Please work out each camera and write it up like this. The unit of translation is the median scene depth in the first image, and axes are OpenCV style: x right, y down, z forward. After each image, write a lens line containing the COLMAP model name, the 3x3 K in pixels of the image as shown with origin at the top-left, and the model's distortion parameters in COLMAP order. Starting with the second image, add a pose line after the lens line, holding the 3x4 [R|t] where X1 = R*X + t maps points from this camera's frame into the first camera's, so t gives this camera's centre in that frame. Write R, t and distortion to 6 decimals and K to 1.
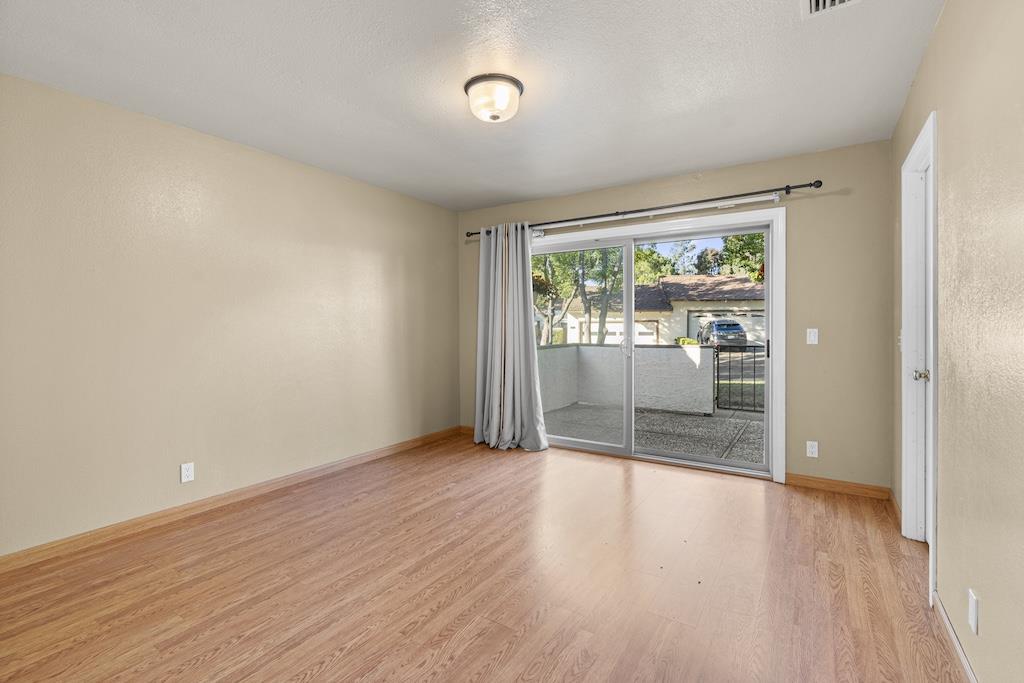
lens RADIAL K [[469.5, 0, 512.0], [0, 469.5, 317.2], [0, 0, 1]] dist [-0.014761, 0.005258]
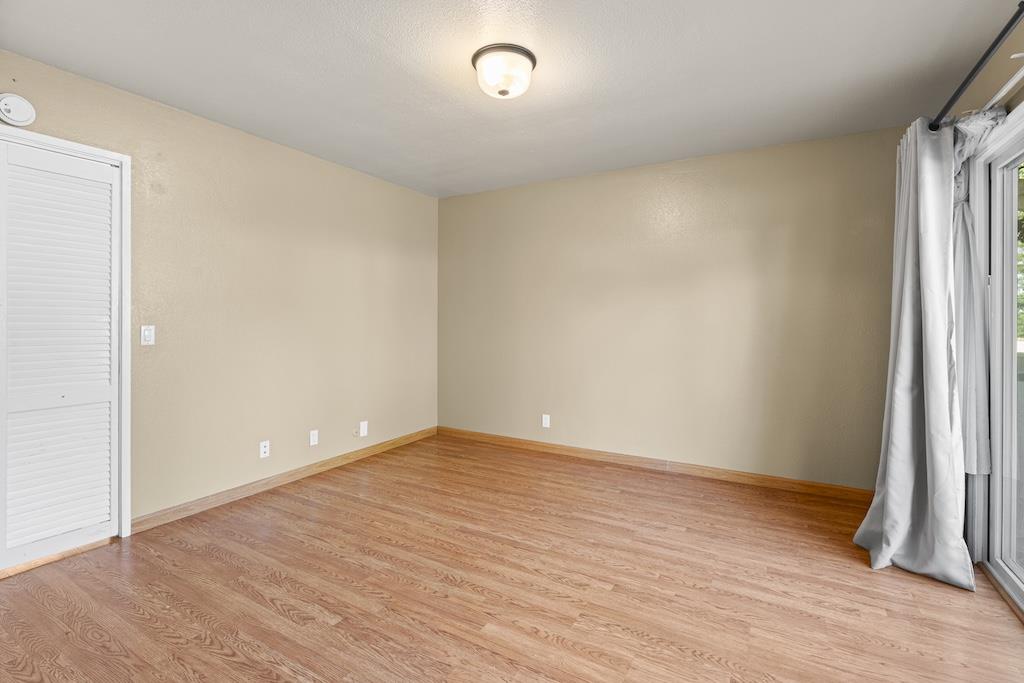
lens RADIAL K [[469.5, 0, 512.0], [0, 469.5, 317.2], [0, 0, 1]] dist [-0.014761, 0.005258]
pose [[0.051656, 0.001685, -0.998664, 0.748765], [0.010541, 0.999942, 0.002232, 0.010071], [0.998609, -0.010642, 0.051635, 0.838388]]
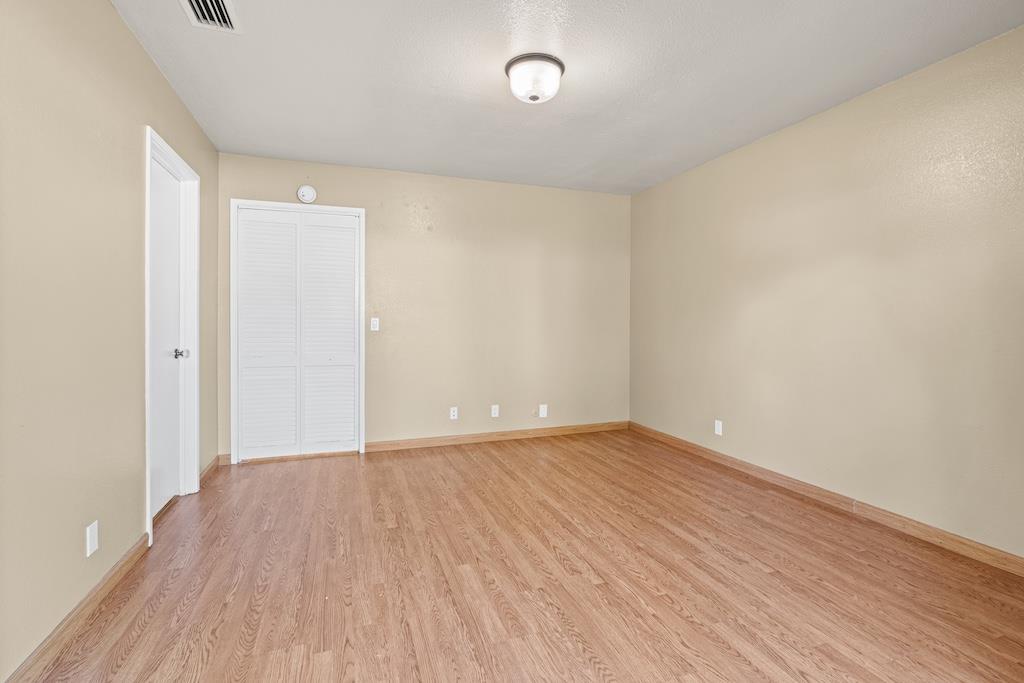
lens RADIAL K [[469.5, 0, 512.0], [0, 469.5, 317.2], [0, 0, 1]] dist [-0.014761, 0.005258]
pose [[-0.602242, -0.004734, -0.798300, 0.669893], [0.011460, 0.999828, -0.014574, 0.044928], [0.798232, -0.017926, -0.602084, 1.345036]]
